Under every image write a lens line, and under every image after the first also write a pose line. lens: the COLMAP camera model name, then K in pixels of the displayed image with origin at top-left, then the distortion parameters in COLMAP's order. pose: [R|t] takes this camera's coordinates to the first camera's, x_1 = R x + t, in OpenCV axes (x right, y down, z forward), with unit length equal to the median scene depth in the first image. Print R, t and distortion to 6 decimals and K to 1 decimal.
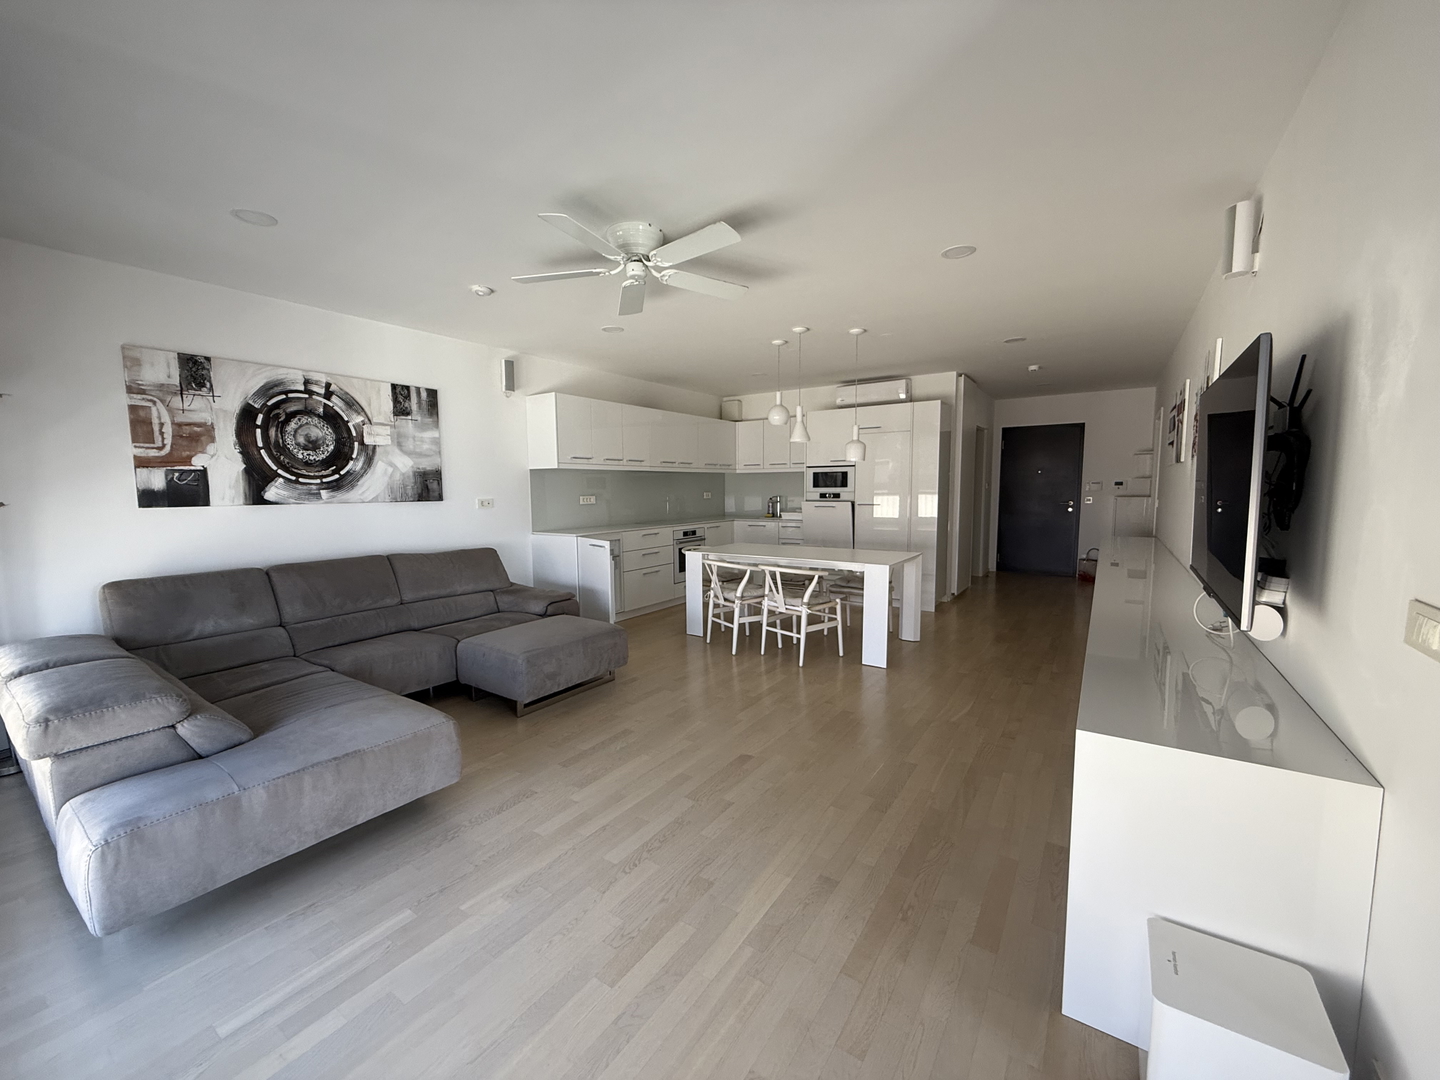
lens RADIAL K [[571.3, 0, 715.8], [0, 571.3, 542.2], [0, 0, 1]] dist [0.000518, 0.000198]
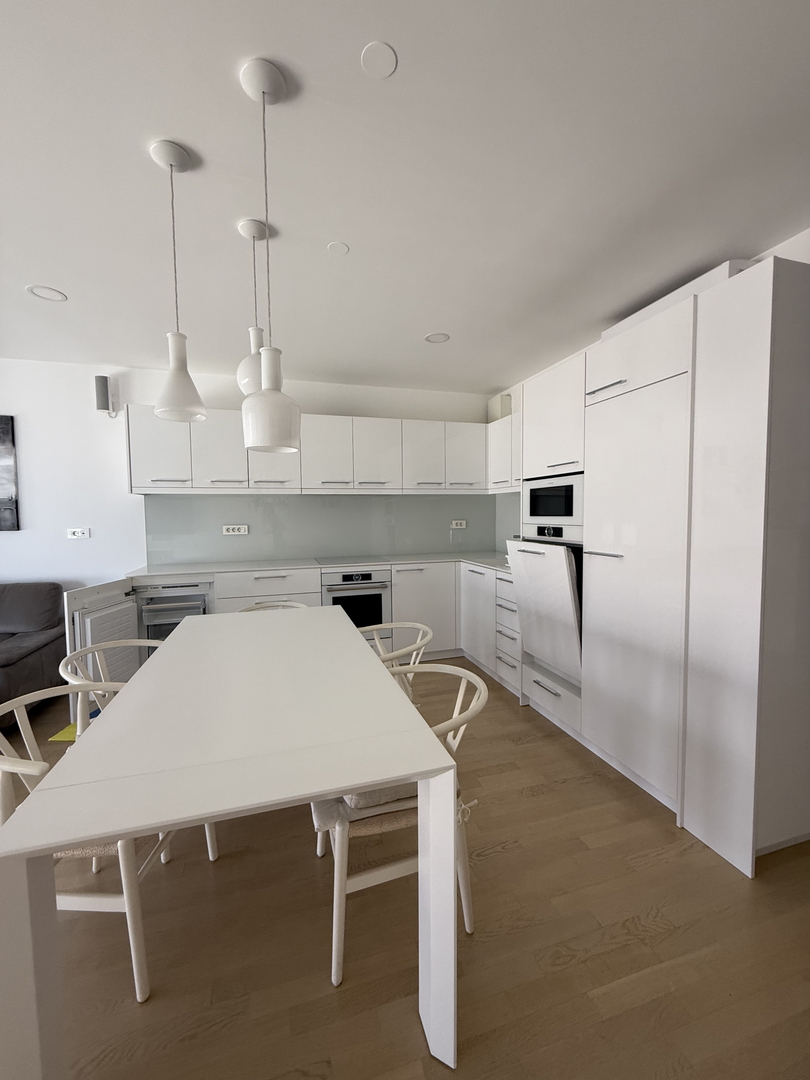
lens RADIAL K [[428.5, 0, 404.1], [0, 428.5, 539.4], [0, 0, 1]] dist [0.000518, 0.000198]
pose [[0.778813, 0.038679, -0.626063, 0.529636], [-0.056645, 0.998356, -0.008786, -0.096669], [0.624693, 0.042306, 0.779723, 0.929033]]
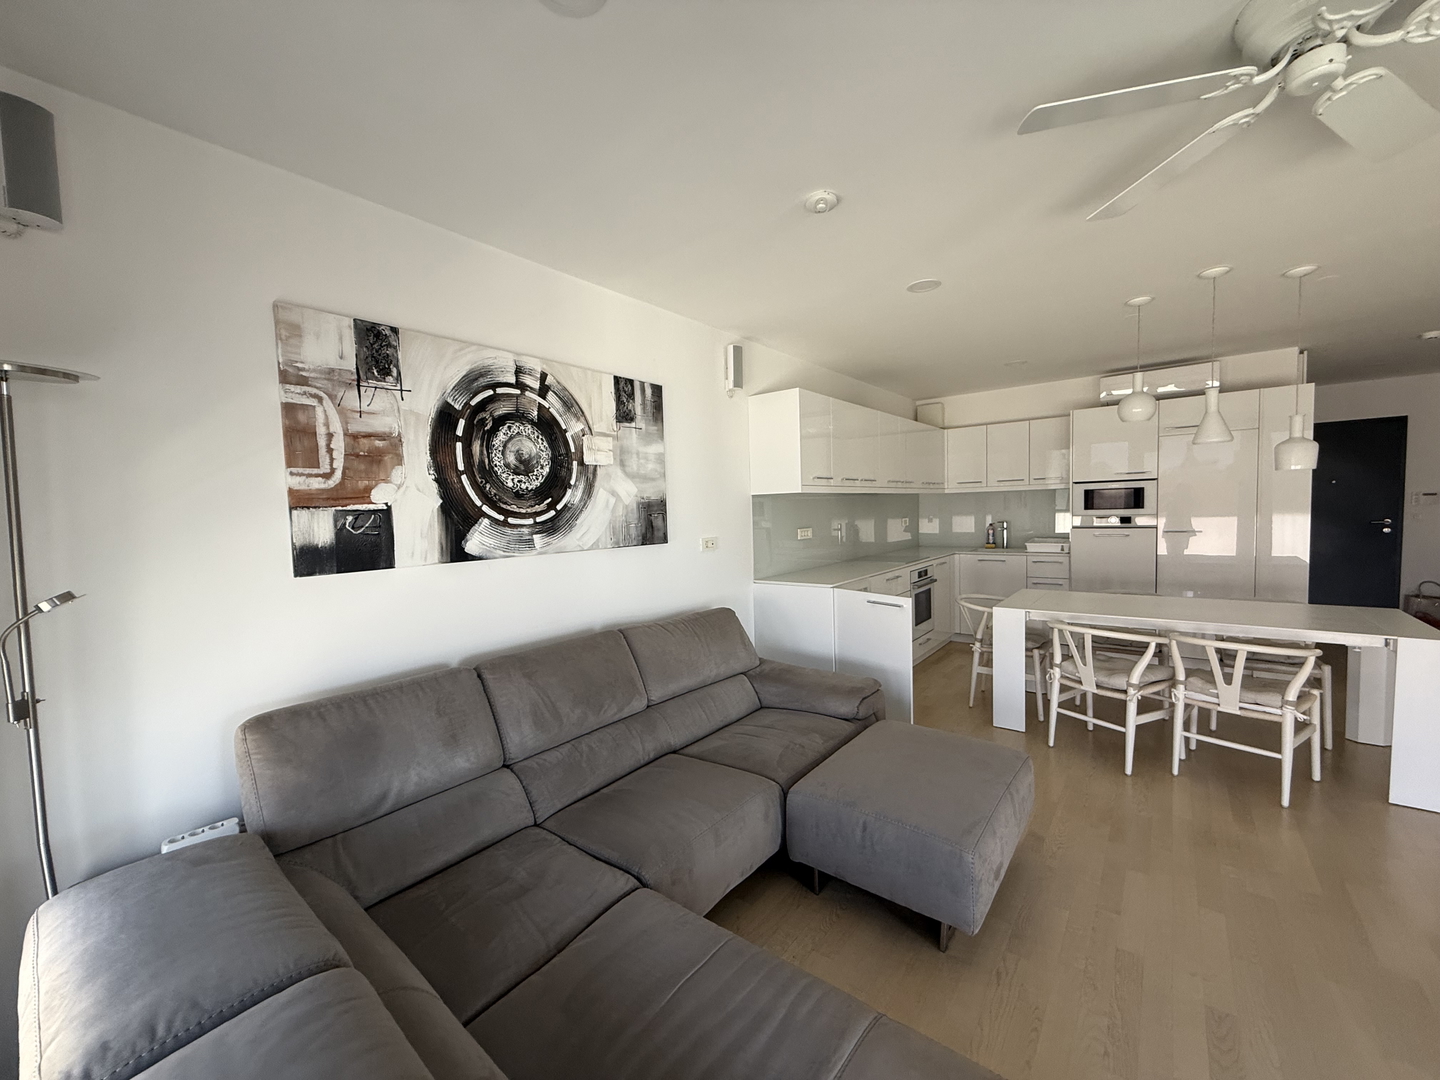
lens RADIAL K [[571.3, 0, 716.8], [0, 571.3, 542.5], [0, 0, 1]] dist [0.000518, 0.000198]
pose [[0.997114, -0.019271, -0.073437, -0.403345], [0.016531, 0.999151, -0.037739, -0.050281], [0.074102, 0.036416, 0.996586, 0.337465]]
